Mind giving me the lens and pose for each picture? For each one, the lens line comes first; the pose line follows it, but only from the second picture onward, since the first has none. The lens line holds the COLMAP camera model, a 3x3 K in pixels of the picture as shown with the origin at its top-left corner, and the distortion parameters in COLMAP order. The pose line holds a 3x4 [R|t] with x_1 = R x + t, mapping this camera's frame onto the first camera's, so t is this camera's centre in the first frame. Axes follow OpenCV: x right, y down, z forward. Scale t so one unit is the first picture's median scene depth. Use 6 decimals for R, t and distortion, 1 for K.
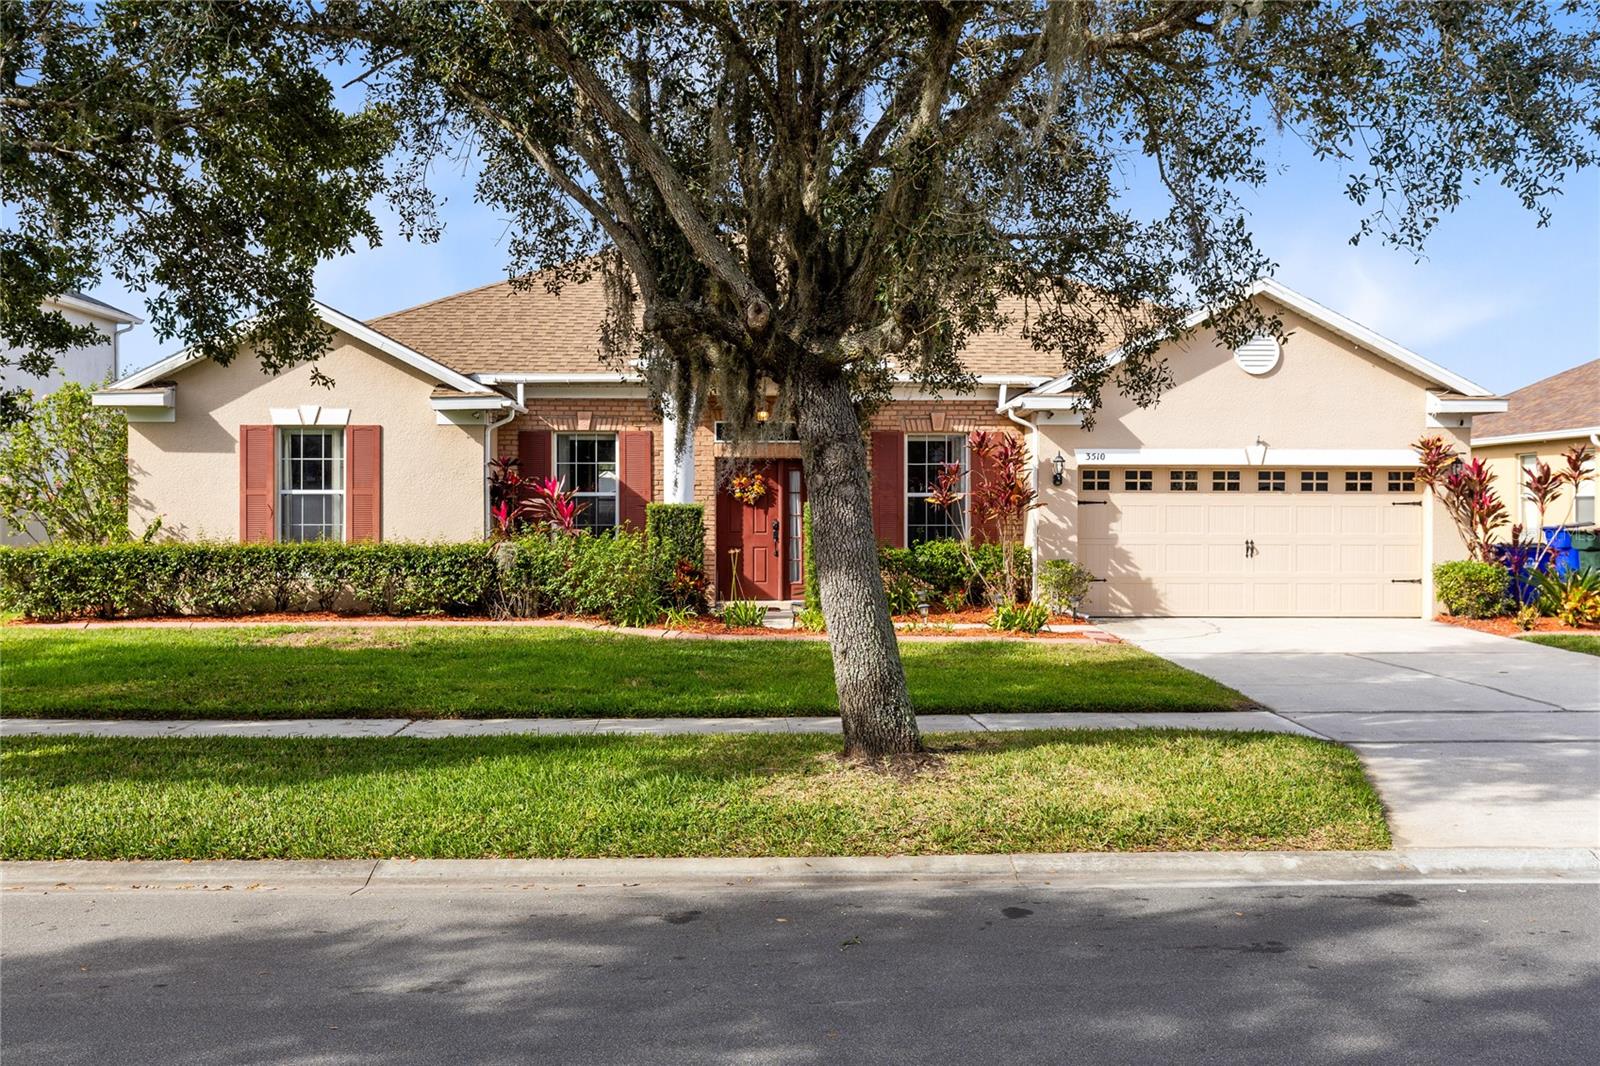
lens RADIAL K [[1566.7, 0, 801.4], [0, 1566.7, 534.9], [0, 0, 1]] dist [0.017733, 0.000000]
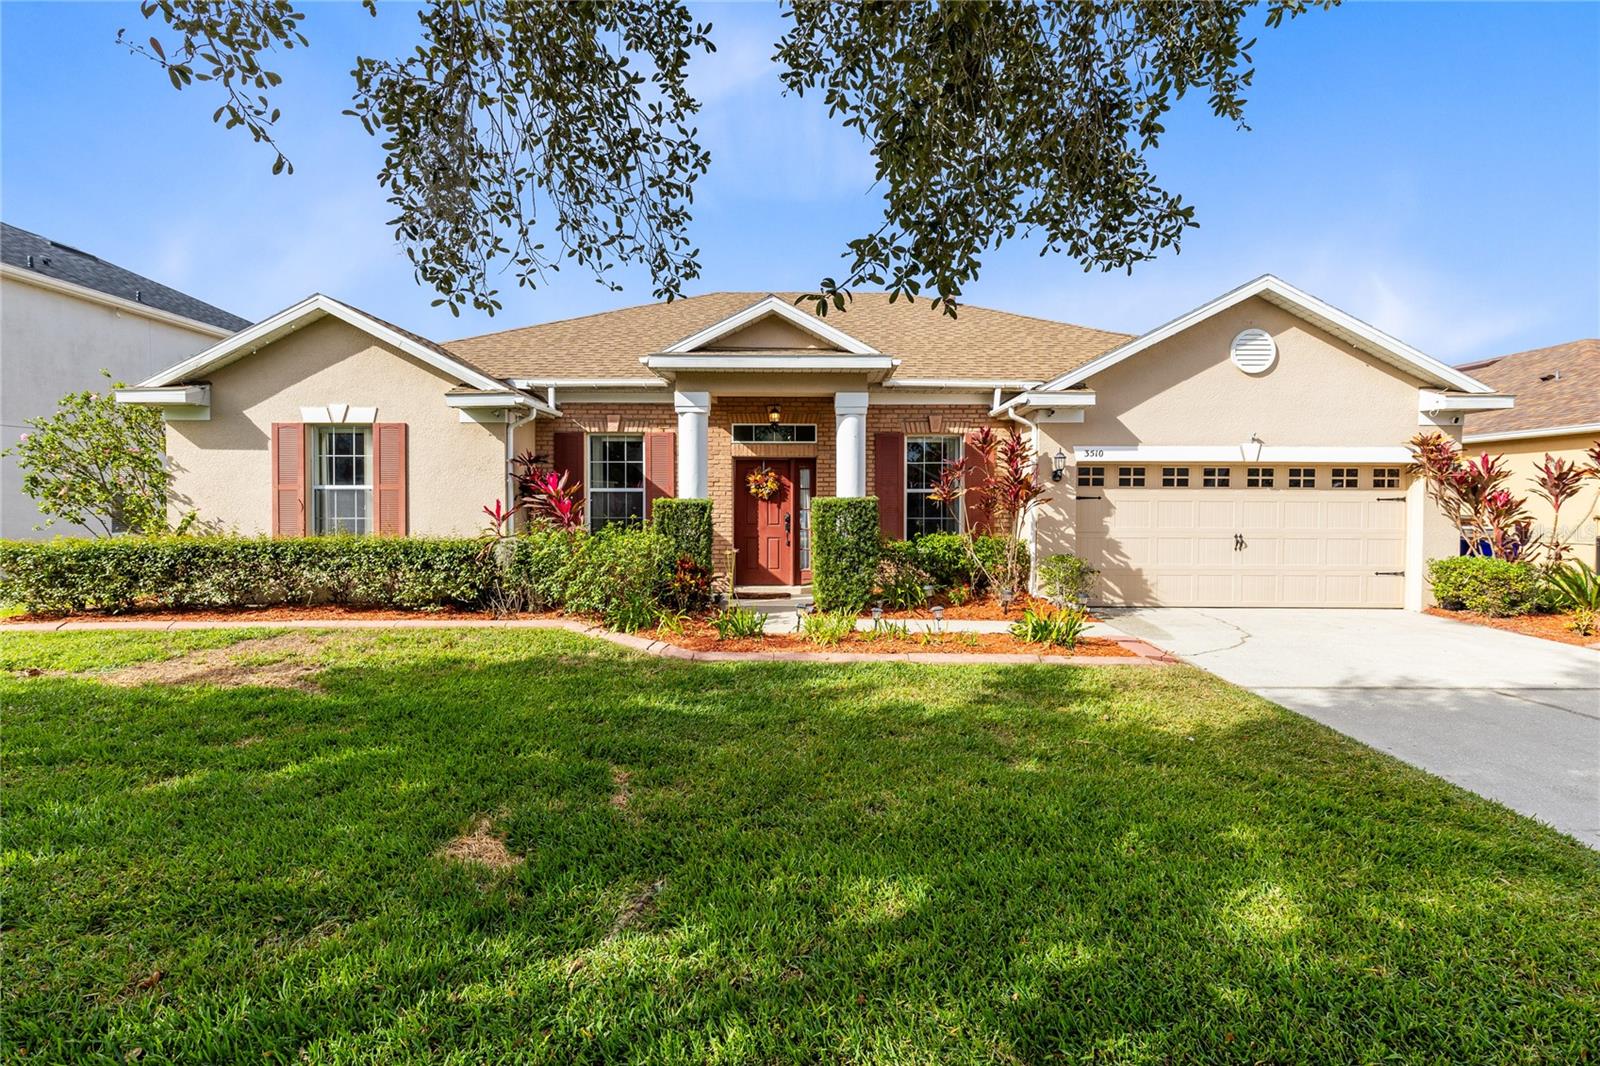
lens RADIAL K [[737.9, 0, 797.5], [0, 737.9, 526.9], [0, 0, 1]] dist [-0.002941, -0.000458]
pose [[0.999440, 0.002309, -0.033371, 0.008384], [-0.001692, 0.999828, 0.018489, -0.010233], [0.033408, -0.018423, 0.999272, 0.506242]]
